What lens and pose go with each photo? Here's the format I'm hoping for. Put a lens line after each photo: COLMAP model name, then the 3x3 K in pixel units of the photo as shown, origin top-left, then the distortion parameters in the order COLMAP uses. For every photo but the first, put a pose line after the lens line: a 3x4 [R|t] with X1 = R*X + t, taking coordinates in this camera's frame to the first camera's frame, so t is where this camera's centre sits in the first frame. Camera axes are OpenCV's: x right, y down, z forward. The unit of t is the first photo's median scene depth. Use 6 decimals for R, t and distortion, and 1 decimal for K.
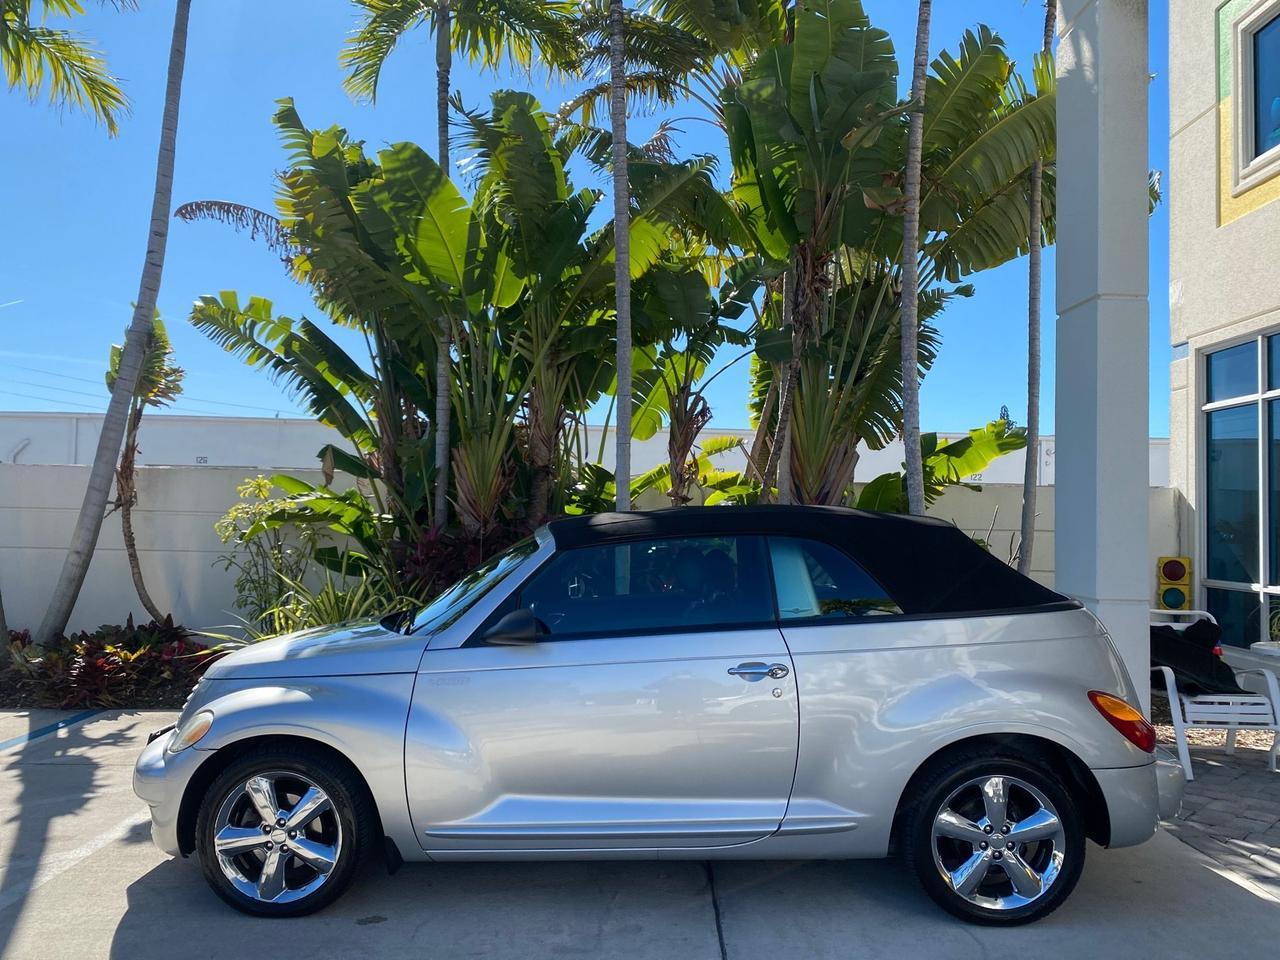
lens RADIAL K [[978.7, 0, 638.7], [0, 978.7, 470.5], [0, 0, 1]] dist [0.038781, -0.045958]
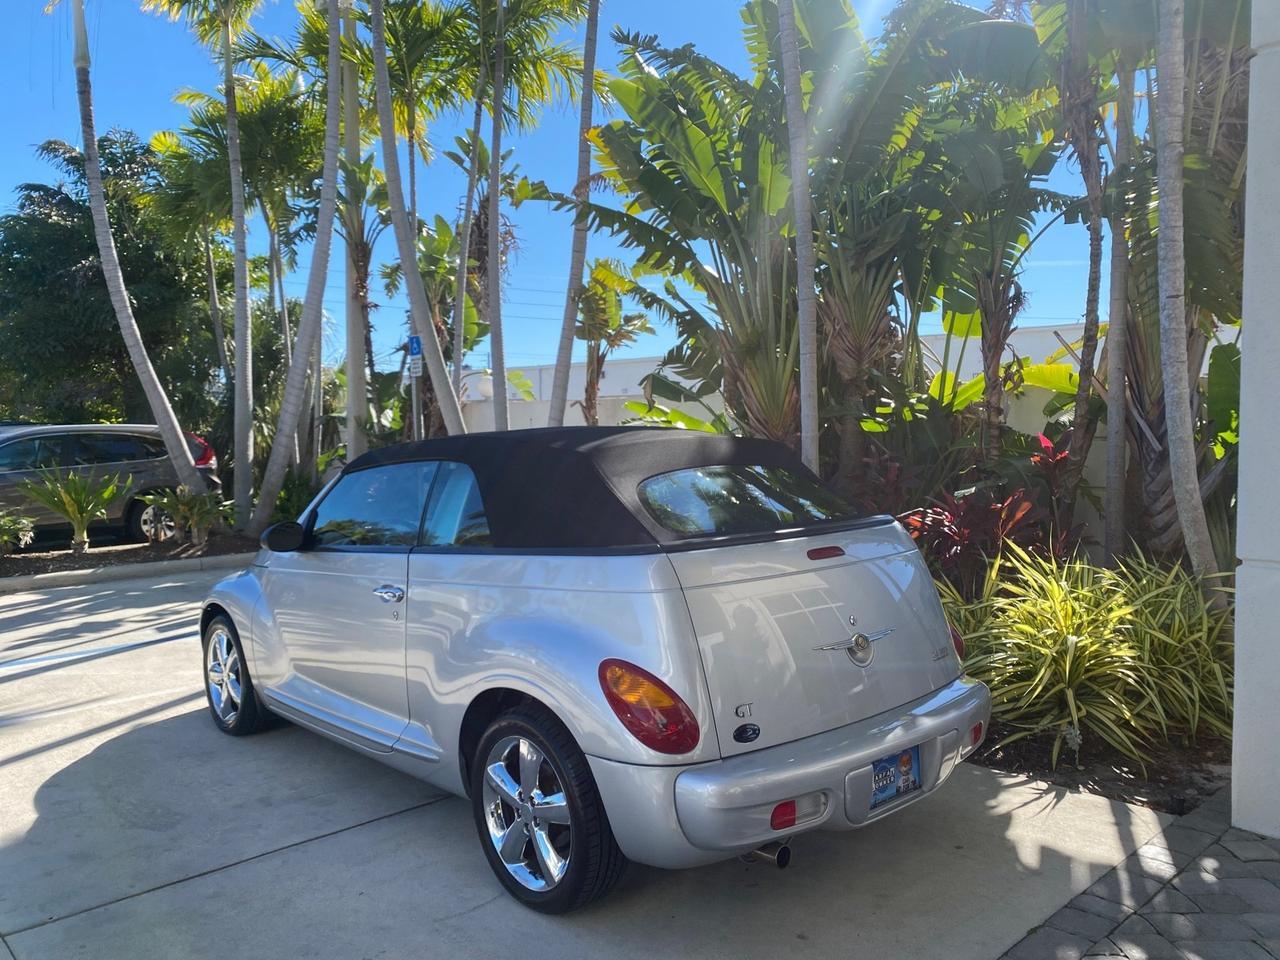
lens RADIAL K [[982.5, 0, 635.7], [0, 982.5, 477.4], [0, 0, 1]] dist [0.027505, -0.031925]
pose [[0.688234, 0.013392, -0.725365, 0.447625], [0.055233, 0.995961, 0.070794, 0.010949], [0.723383, -0.088787, 0.684715, 0.212166]]
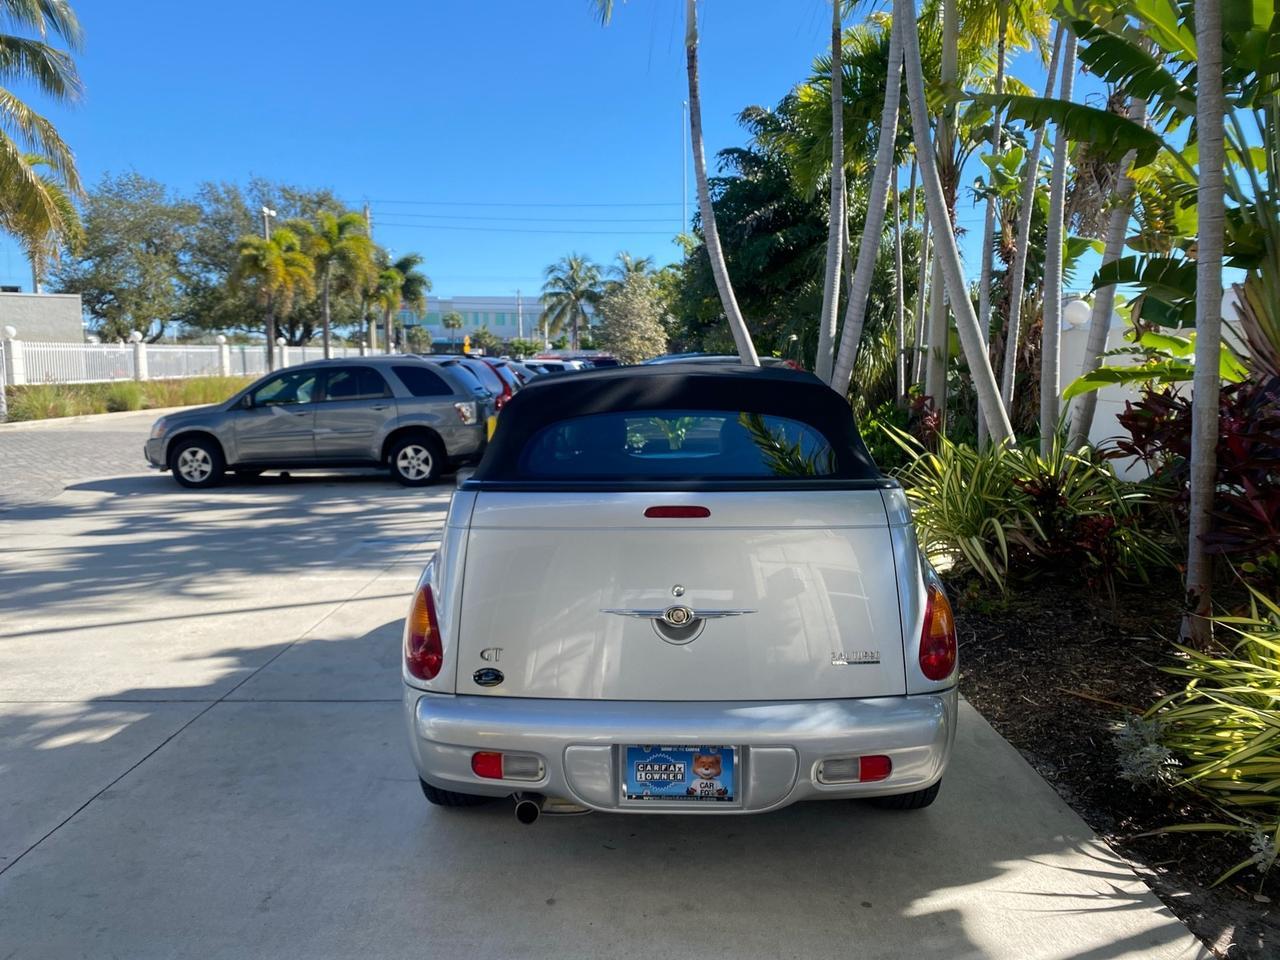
lens RADIAL K [[982.5, 0, 627.2], [0, 982.5, 479.1], [0, 0, 1]] dist [0.027505, -0.031925]
pose [[-0.009783, 0.100984, -0.994840, 0.555247], [0.051239, 0.993631, 0.100357, 0.025292], [0.998638, -0.049993, -0.014895, 0.513023]]
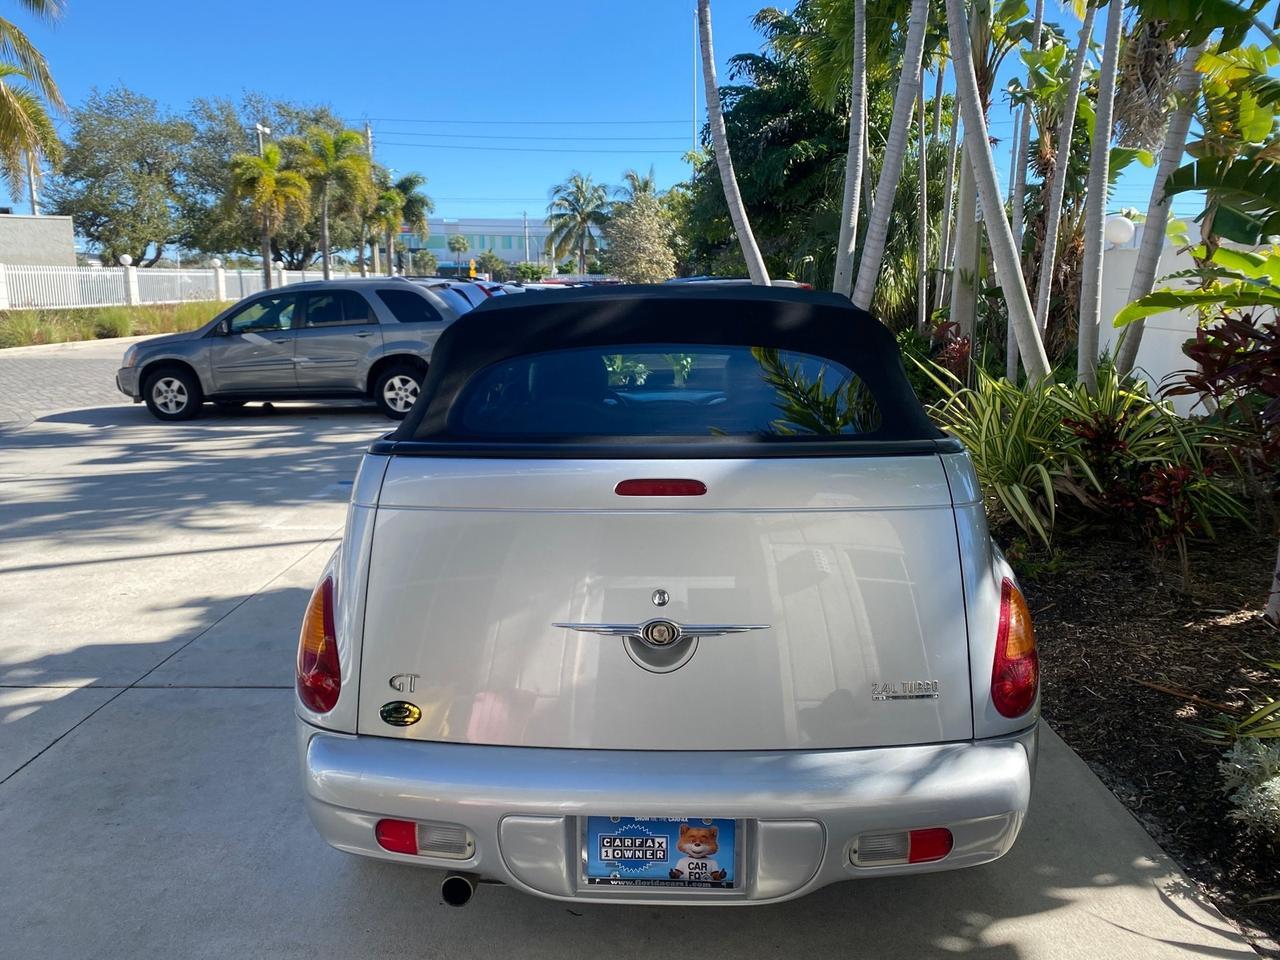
lens RADIAL K [[982.5, 0, 631.2], [0, 982.5, 473.6], [0, 0, 1]] dist [0.027505, -0.031925]
pose [[-0.015717, 0.169297, -0.985440, 0.461903], [0.051253, 0.984402, 0.168301, 0.026393], [0.998562, -0.047861, -0.024149, 0.523413]]
